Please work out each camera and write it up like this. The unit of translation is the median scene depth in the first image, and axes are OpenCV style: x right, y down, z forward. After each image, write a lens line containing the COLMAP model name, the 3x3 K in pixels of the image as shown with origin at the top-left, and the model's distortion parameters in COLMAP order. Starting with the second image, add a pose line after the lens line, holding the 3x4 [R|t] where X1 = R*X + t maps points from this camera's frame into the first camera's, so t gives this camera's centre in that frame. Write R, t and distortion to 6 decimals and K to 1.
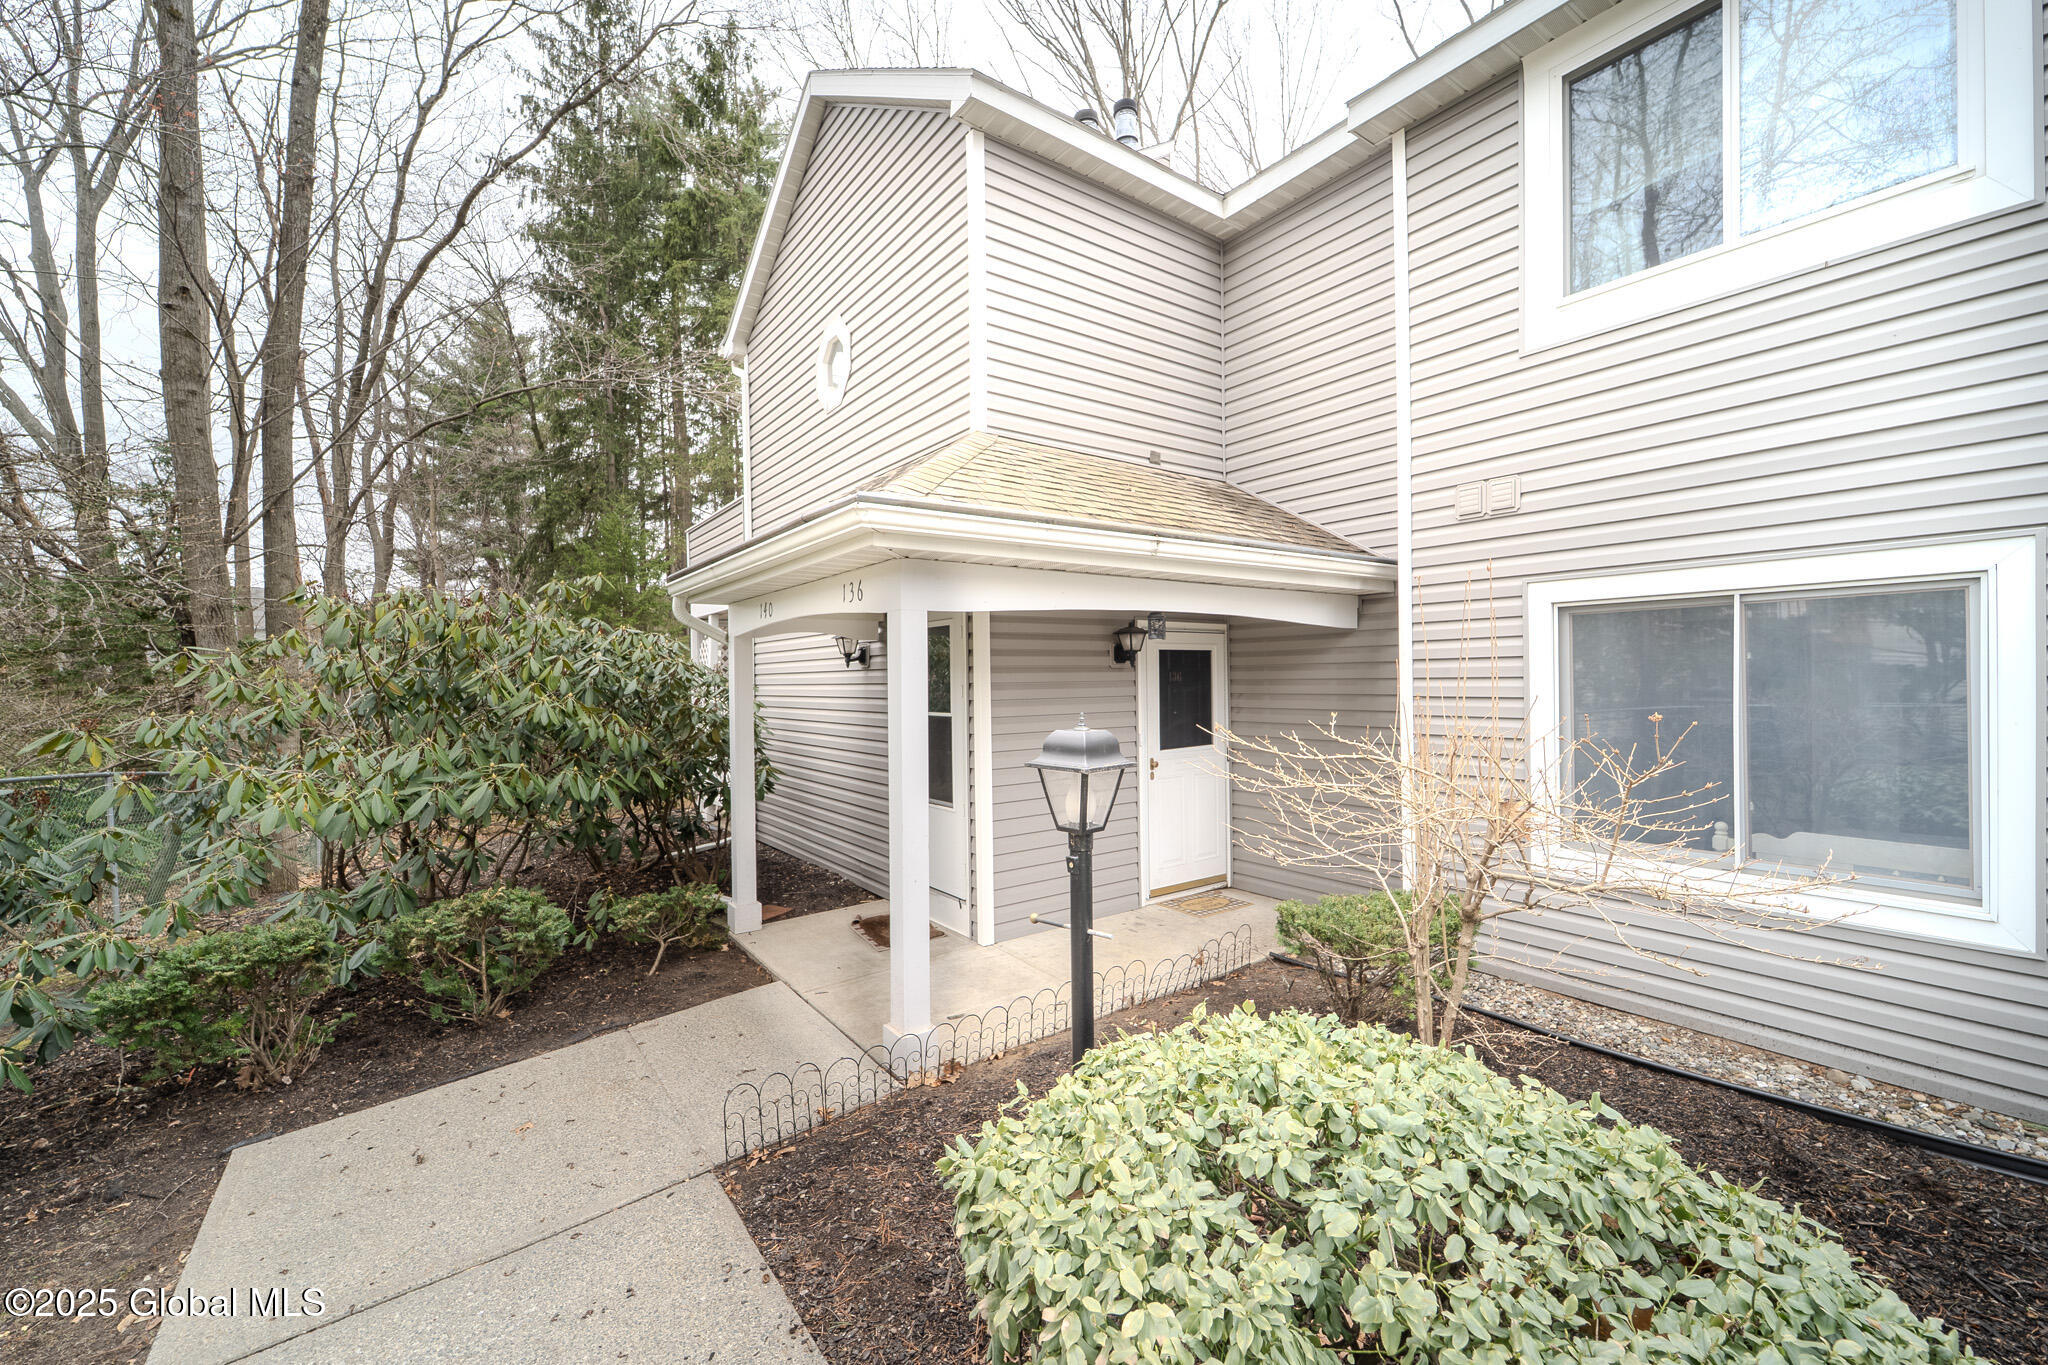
lens RADIAL K [[832.1, 0, 1025.2], [0, 832.1, 684.4], [0, 0, 1]] dist [0.003291, -0.001640]
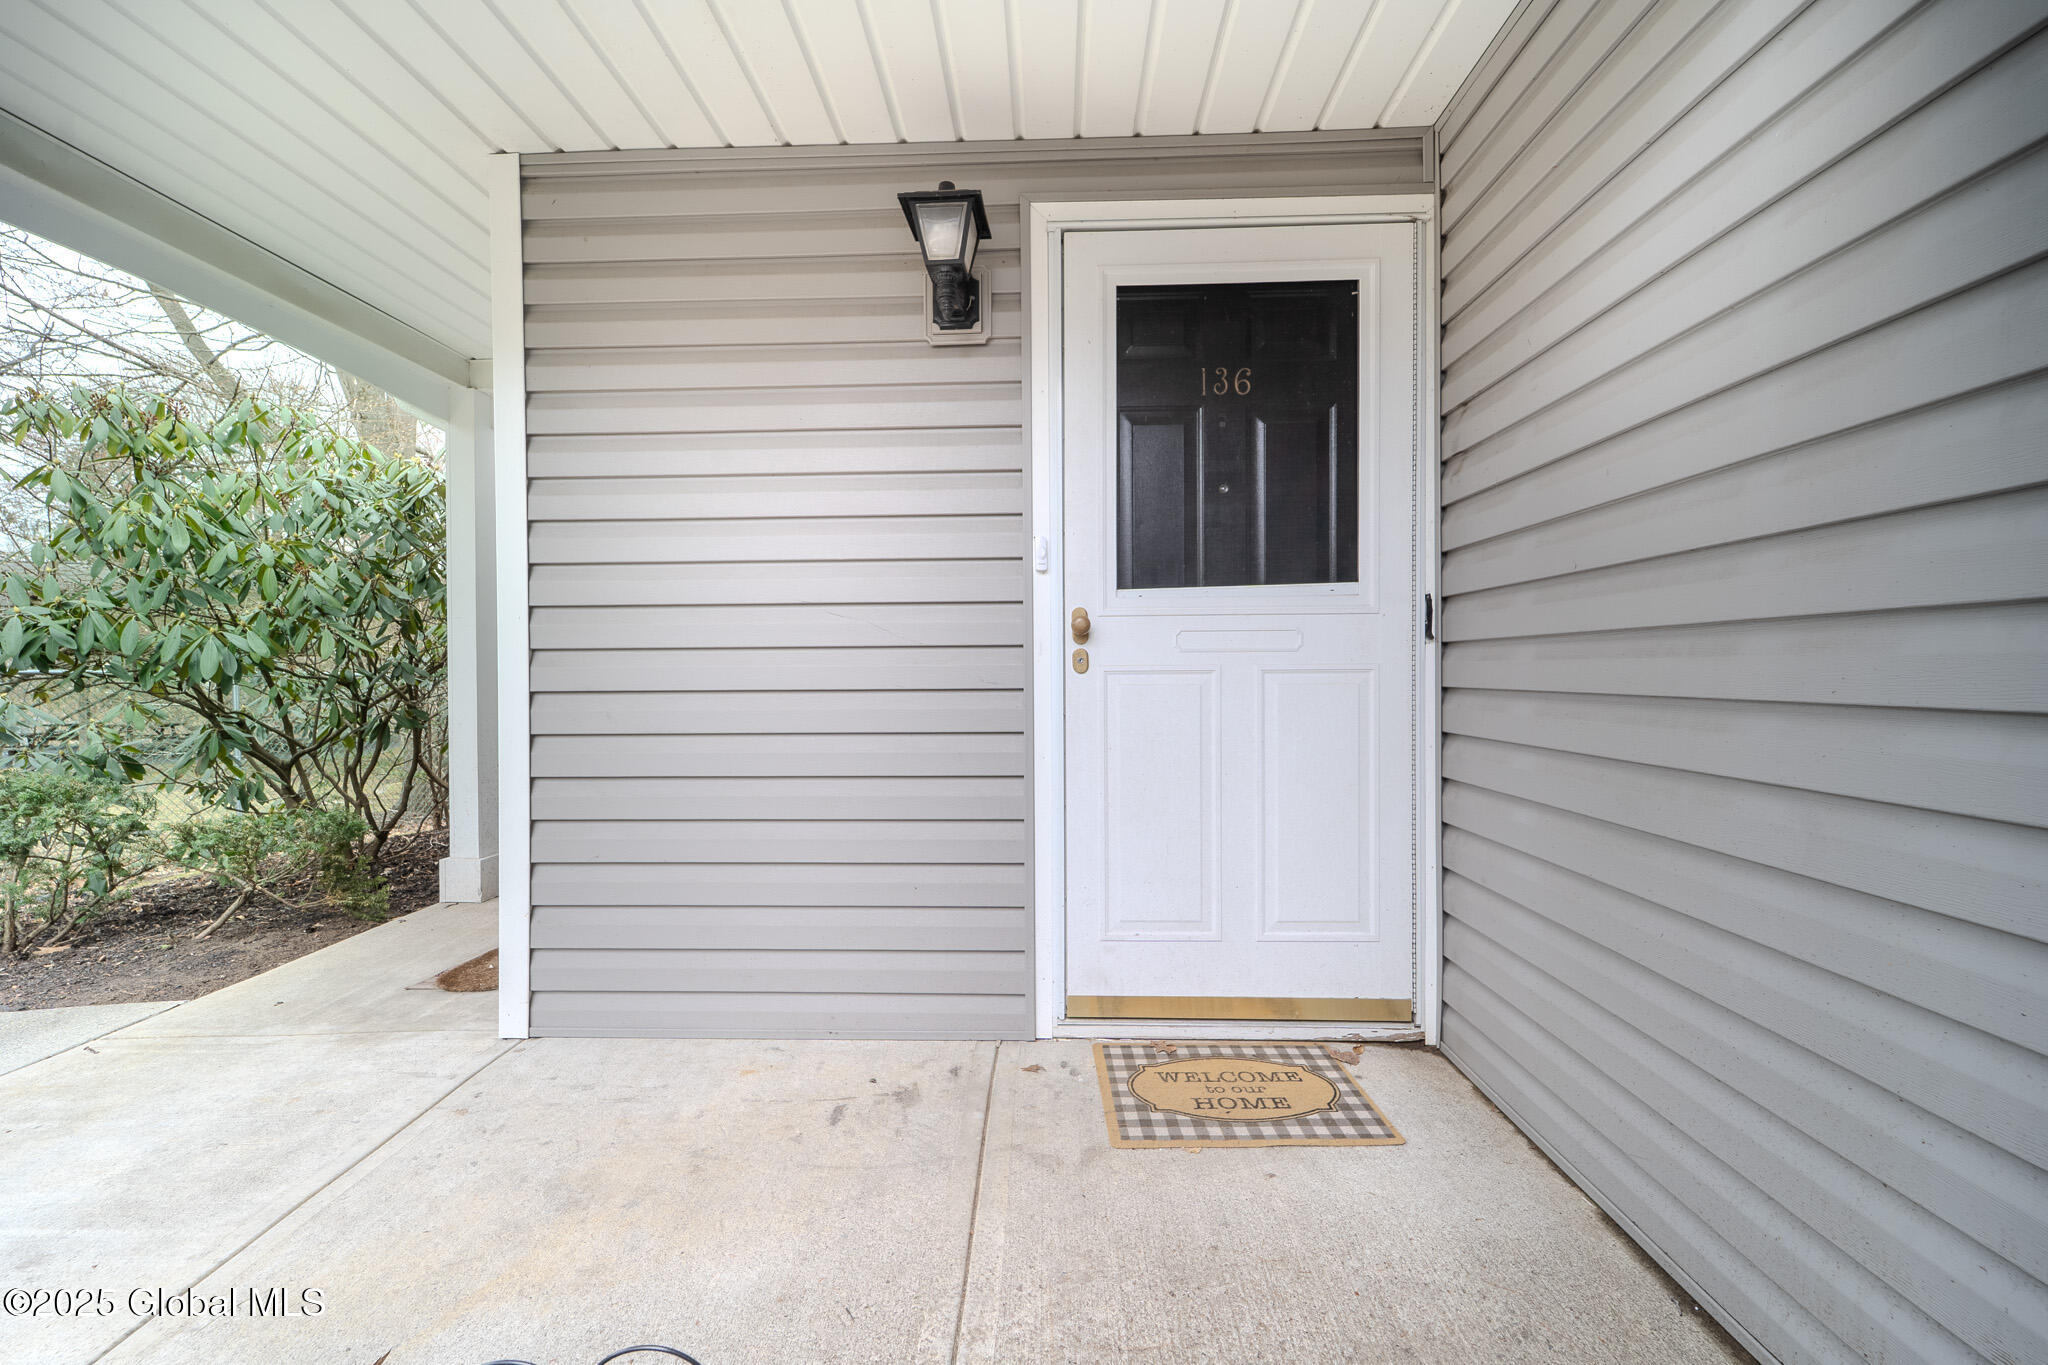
lens RADIAL K [[832.1, 0, 1017.6], [0, 832.1, 673.2], [0, 0, 1]] dist [0.003291, -0.001640]
pose [[0.775841, 0.005622, -0.630903, 0.339898], [-0.003987, 0.999984, 0.004008, 0.111641], [0.630915, -0.000594, 0.775851, 0.708210]]
